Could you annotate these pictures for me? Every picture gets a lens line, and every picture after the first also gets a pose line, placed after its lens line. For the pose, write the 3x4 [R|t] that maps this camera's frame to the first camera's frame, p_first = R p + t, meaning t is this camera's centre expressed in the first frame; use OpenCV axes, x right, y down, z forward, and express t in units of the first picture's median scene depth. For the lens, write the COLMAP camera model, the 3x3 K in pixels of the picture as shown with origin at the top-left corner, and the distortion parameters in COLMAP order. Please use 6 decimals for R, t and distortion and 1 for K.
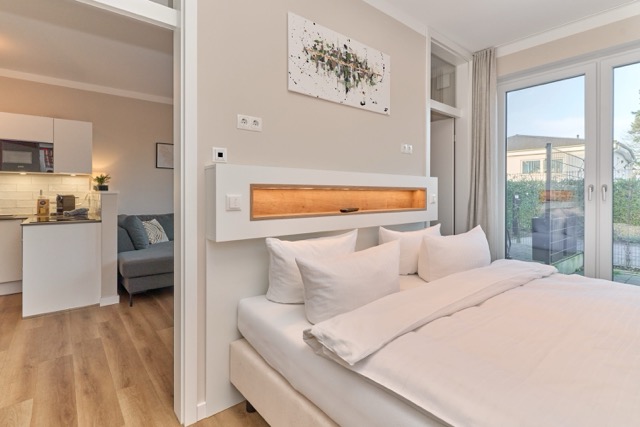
lens RADIAL K [[316.3, 0, 339.5], [0, 316.3, 192.4], [0, 0, 1]] dist [-0.000053, -0.000041]
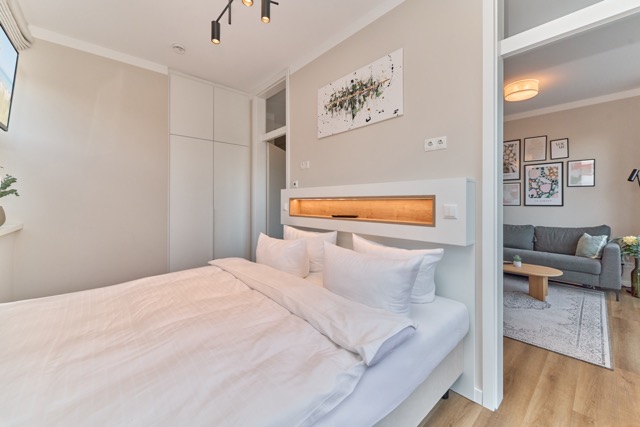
lens RADIAL K [[253.5, 0, 344.1], [0, 253.5, 201.2], [0, 0, 1]] dist [0.000785, 0.000098]
pose [[0.061231, -0.005250, -0.998110, 0.981871], [-0.000114, 0.999986, -0.005267, 0.002455], [0.998124, 0.000436, 0.061229, 0.909985]]
